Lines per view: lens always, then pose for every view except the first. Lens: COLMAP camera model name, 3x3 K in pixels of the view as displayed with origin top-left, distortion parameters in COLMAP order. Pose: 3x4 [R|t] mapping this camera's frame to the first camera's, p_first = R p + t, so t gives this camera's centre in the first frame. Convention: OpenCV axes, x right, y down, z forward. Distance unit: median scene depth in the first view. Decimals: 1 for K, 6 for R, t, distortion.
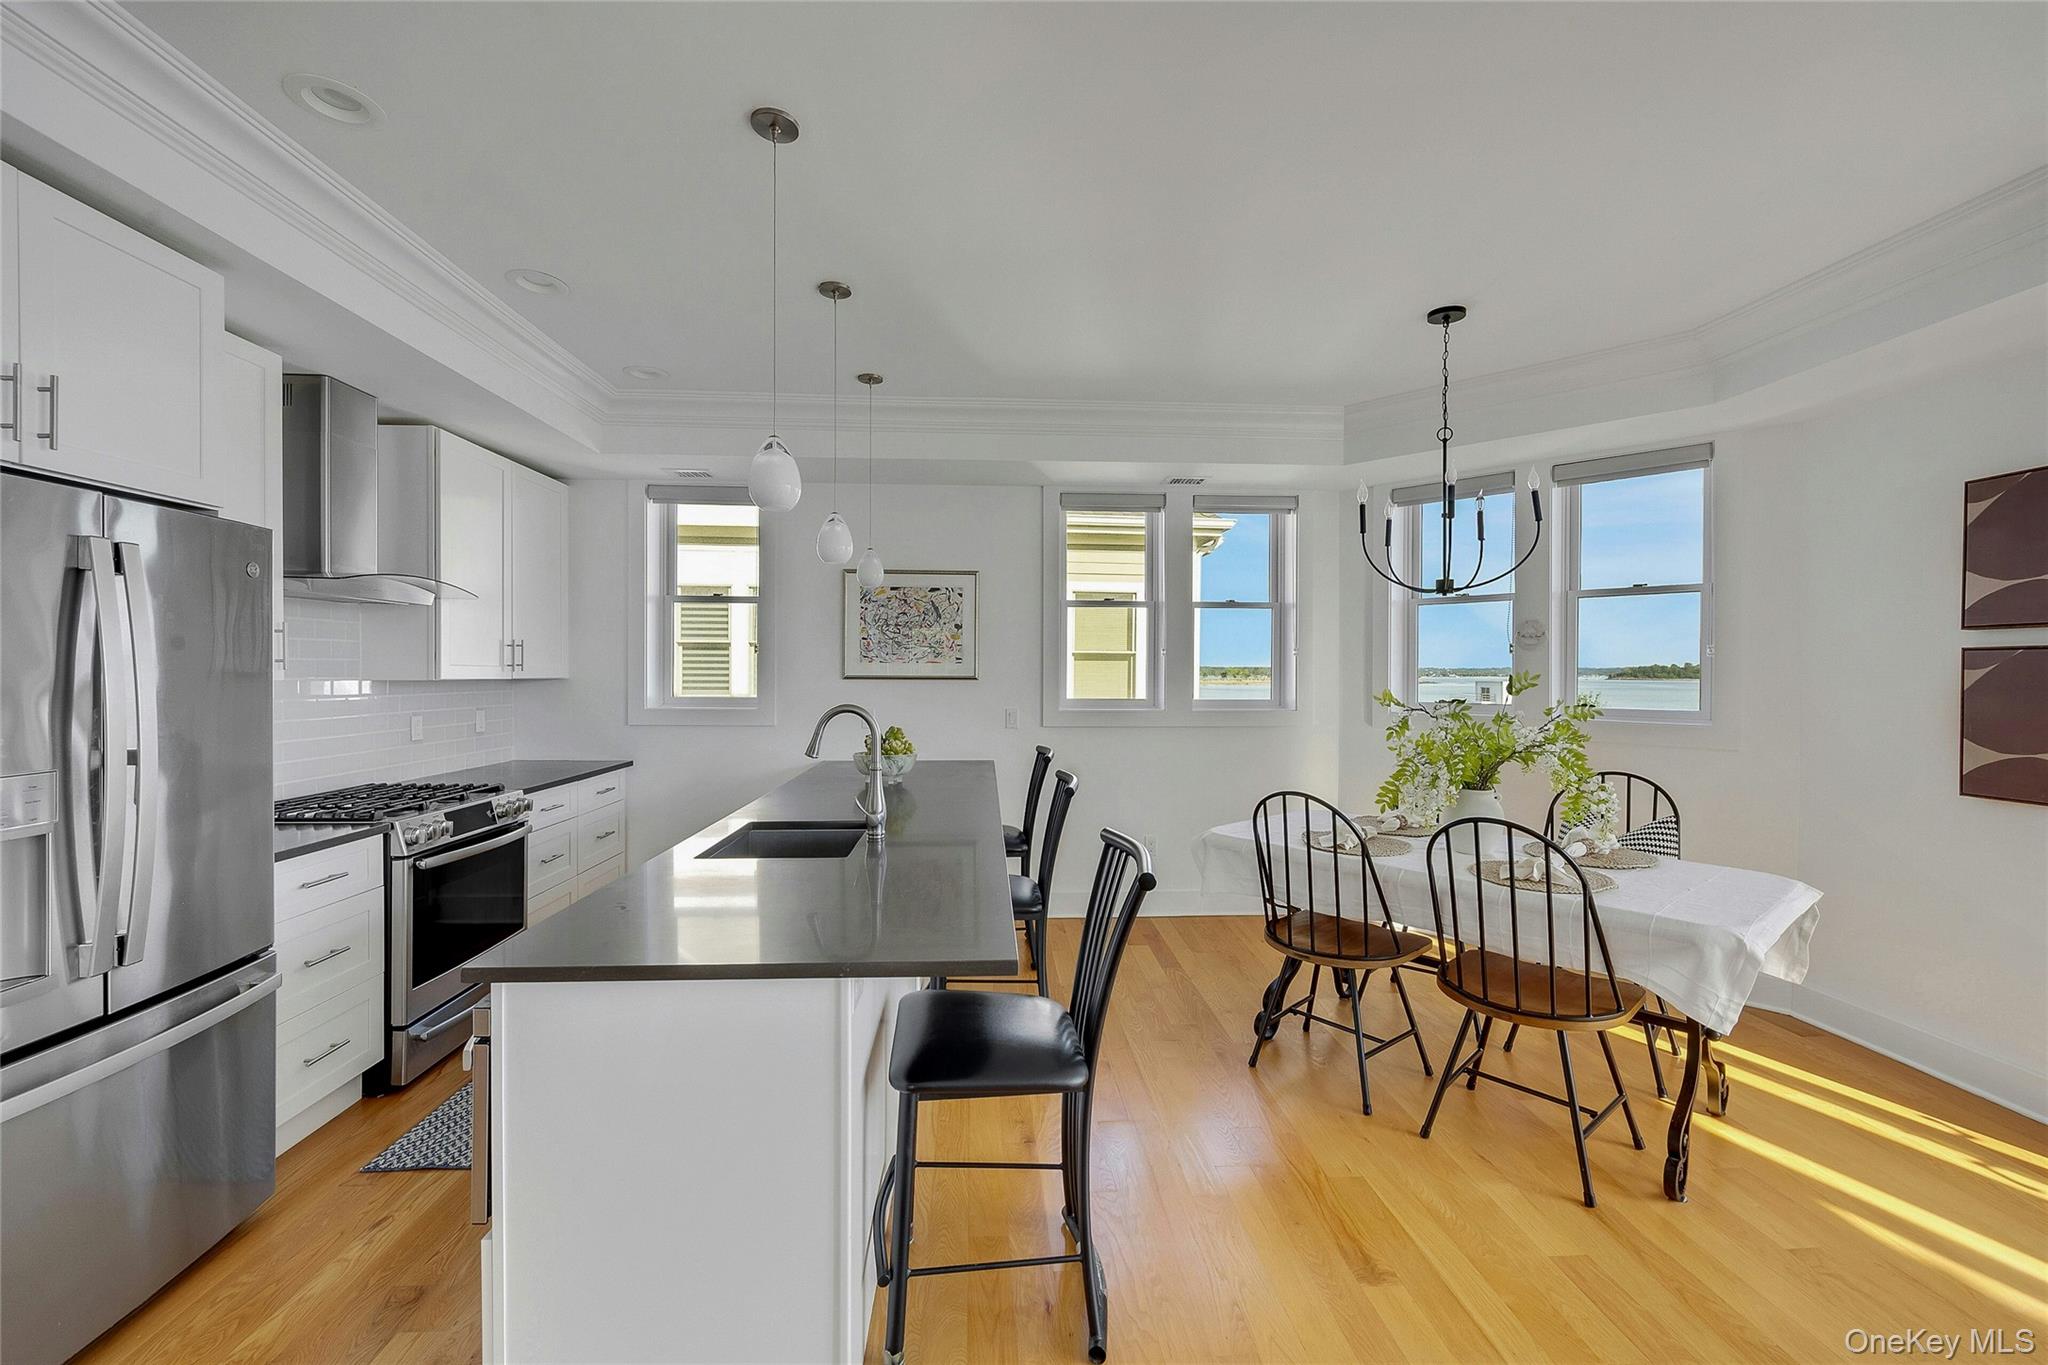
lens RADIAL K [[833.2, 0, 1037.6], [0, 833.2, 673.9], [0, 0, 1]] dist [-0.002267, 0.000013]
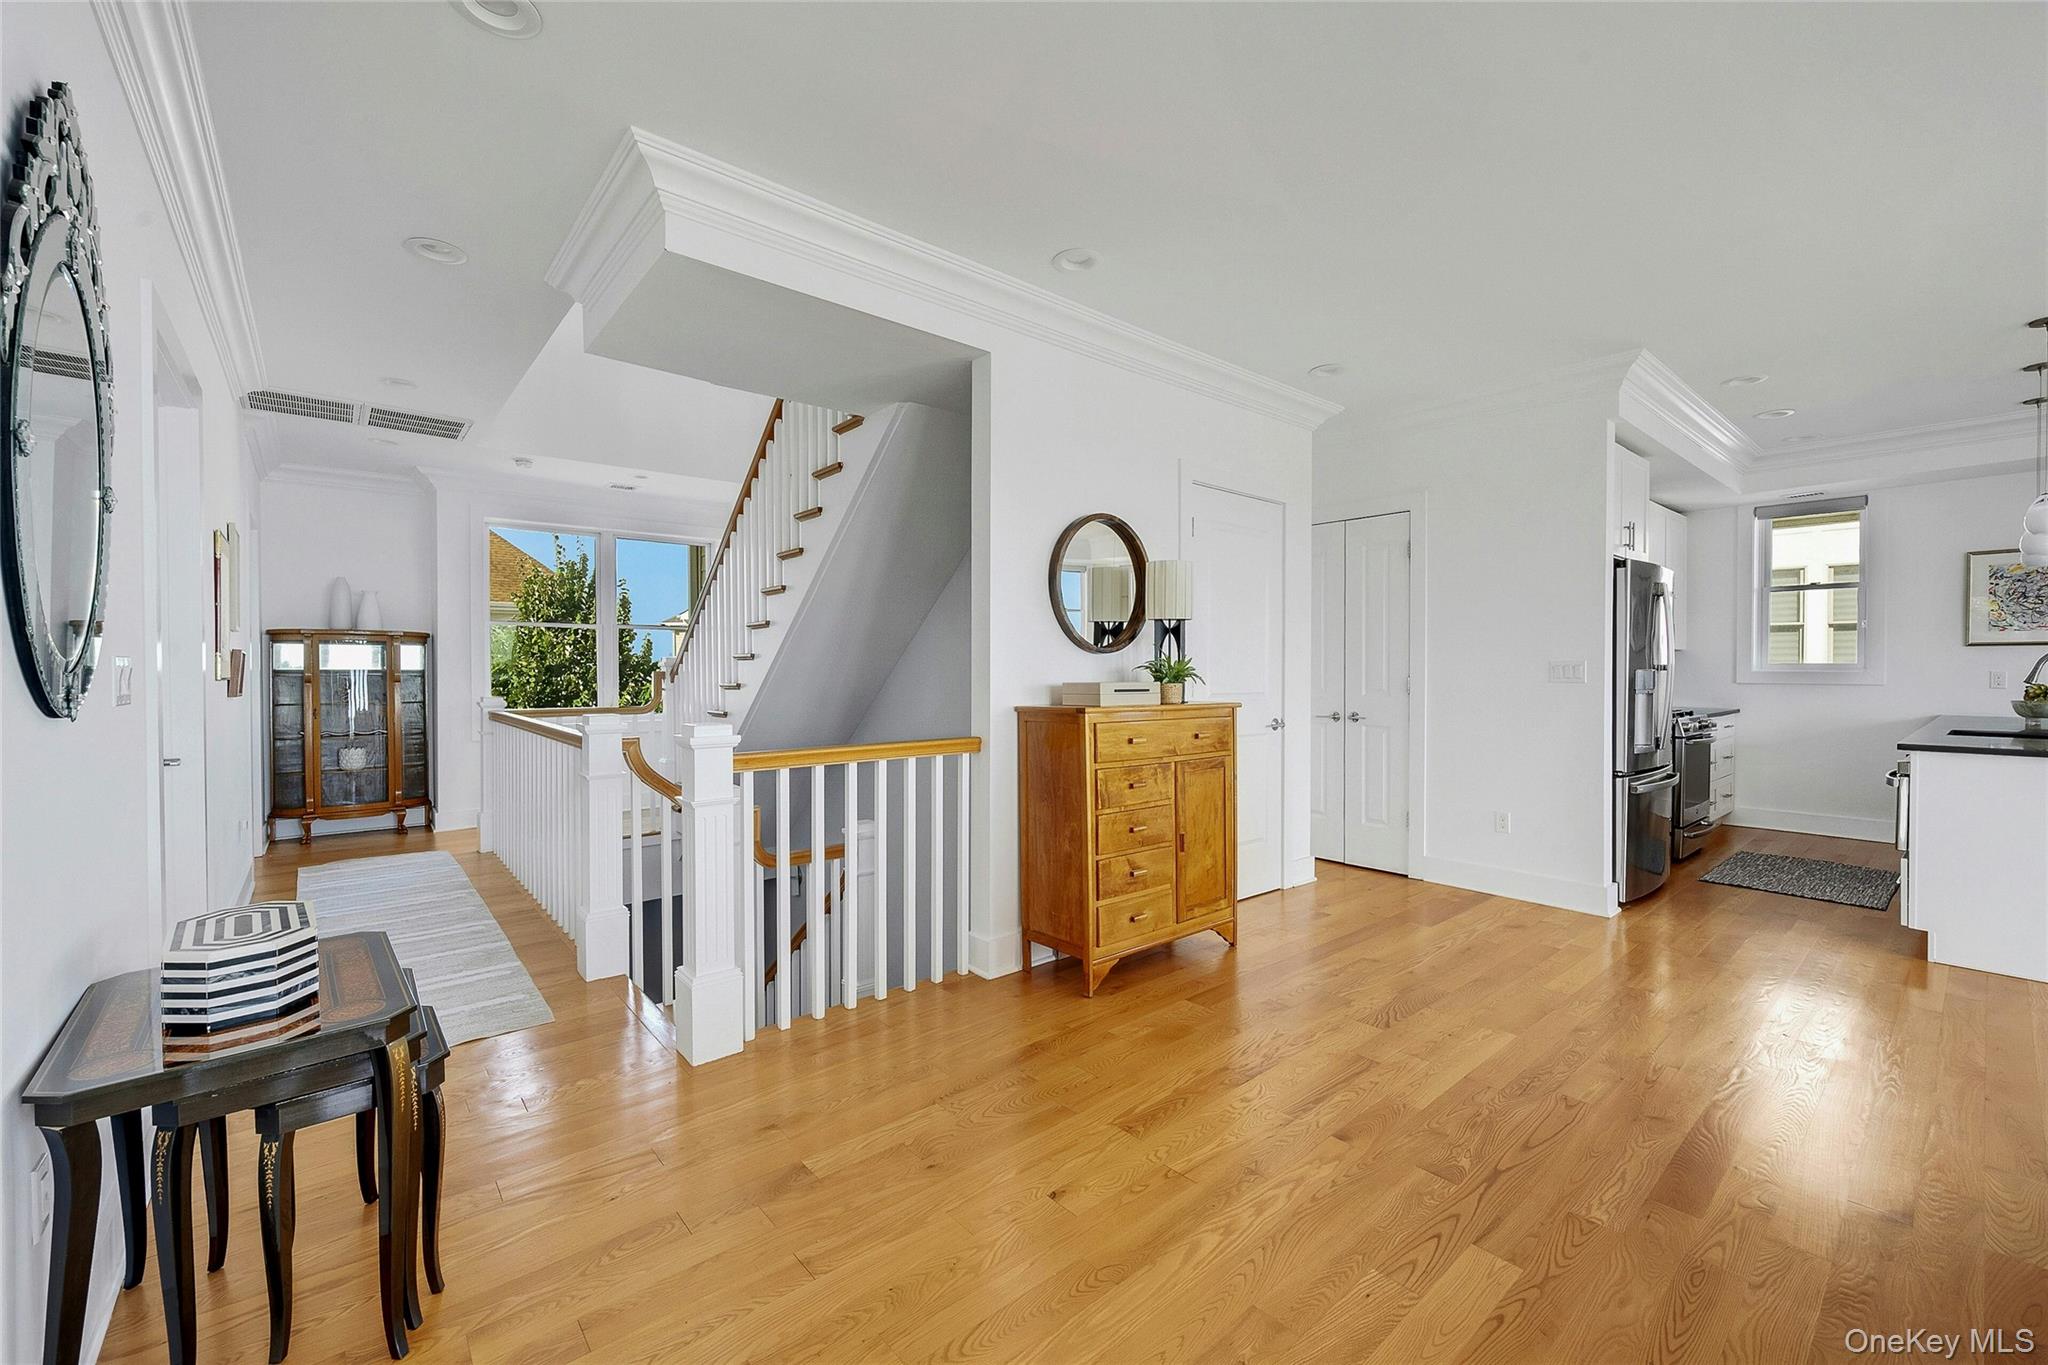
lens RADIAL K [[833.2, 0, 1037.6], [0, 833.2, 673.9], [0, 0, 1]] dist [-0.002267, 0.000013]
pose [[0.595764, -0.001147, -0.803159, -0.073023], [0.001231, 0.999999, -0.000515, 0.045398], [0.803159, -0.000682, 0.595765, -0.764373]]
